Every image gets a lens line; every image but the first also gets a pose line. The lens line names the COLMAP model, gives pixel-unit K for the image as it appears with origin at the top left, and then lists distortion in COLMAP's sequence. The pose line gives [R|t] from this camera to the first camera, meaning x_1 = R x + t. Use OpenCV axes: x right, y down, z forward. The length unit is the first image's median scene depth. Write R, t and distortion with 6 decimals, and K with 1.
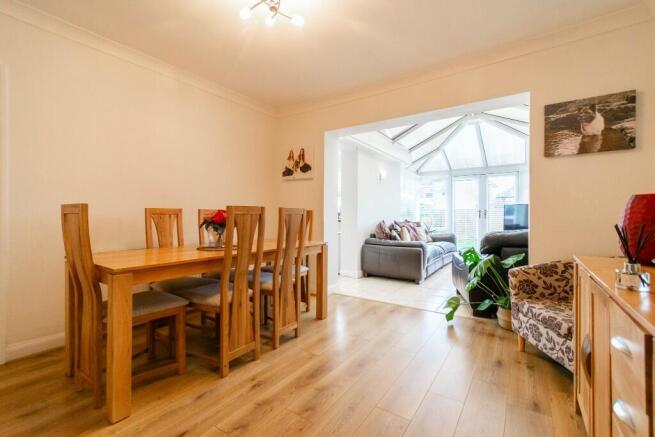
lens RADIAL K [[289.5, 0, 328.1], [0, 289.5, 215.7], [0, 0, 1]] dist [-0.001379, -0.000555]
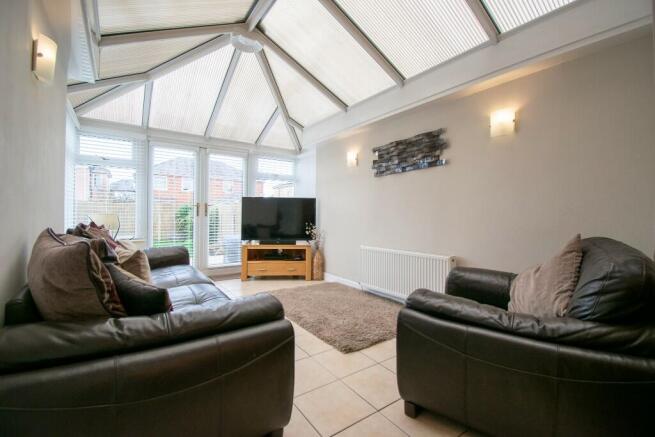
lens RADIAL K [[289.5, 0, 328.1], [0, 289.5, 215.7], [0, 0, 1]] dist [-0.001379, -0.000555]
pose [[0.352013, -0.000645, 0.935995, 0.032529], [-0.011002, 0.999928, 0.004826, 0.001097], [-0.935930, -0.011996, 0.351981, 0.516763]]
